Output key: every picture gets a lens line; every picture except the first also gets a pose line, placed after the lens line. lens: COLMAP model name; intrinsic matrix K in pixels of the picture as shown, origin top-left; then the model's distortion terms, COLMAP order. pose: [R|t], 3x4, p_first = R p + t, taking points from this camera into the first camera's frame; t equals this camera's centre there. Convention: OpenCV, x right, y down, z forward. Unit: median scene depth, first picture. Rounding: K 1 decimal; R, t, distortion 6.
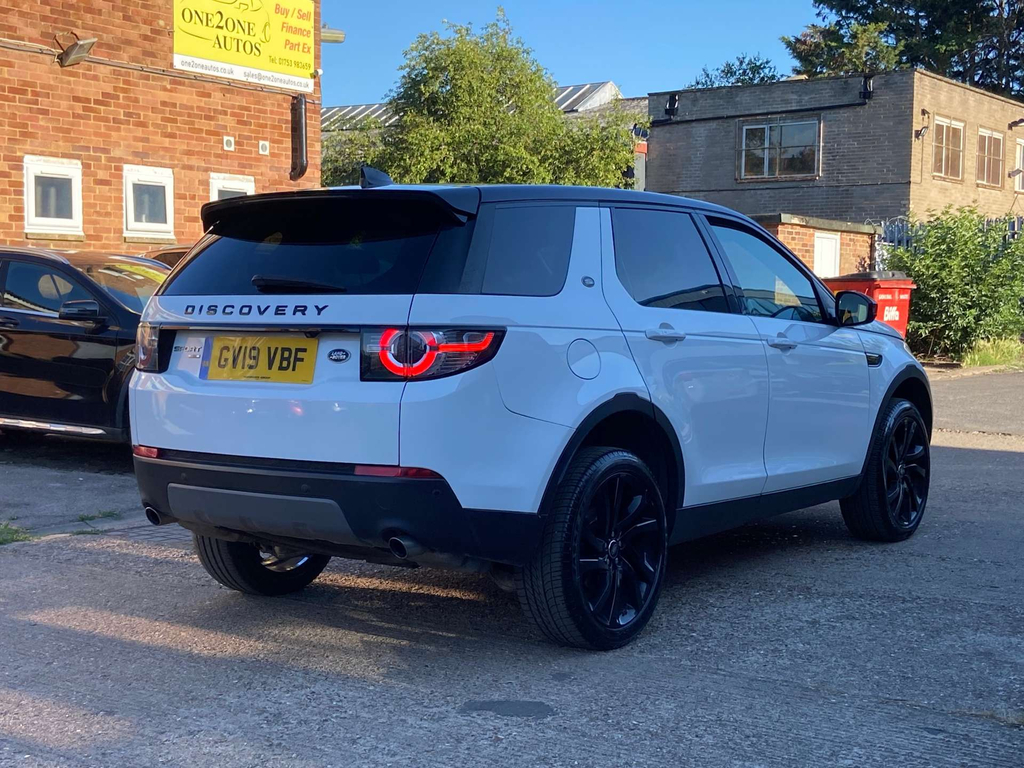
lens RADIAL K [[1437.6, 0, 489.9], [0, 1437.6, 380.9], [0, 0, 1]] dist [0.112840, -0.101200]
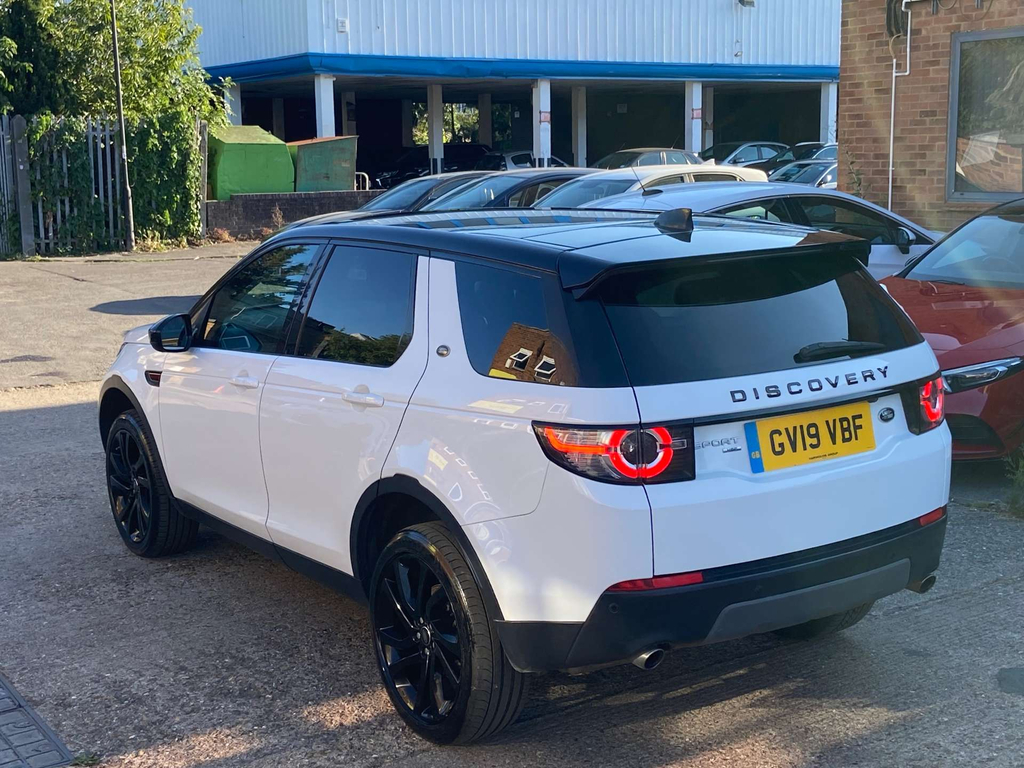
lens RADIAL K [[1439.5, 0, 532.2], [0, 1439.5, 358.5], [0, 0, 1]] dist [0.105843, -0.073997]
pose [[0.326191, -0.146888, 0.933822, -0.270246], [0.076775, 0.988707, 0.128704, -0.049471], [-0.942181, 0.029712, 0.333785, 0.218887]]
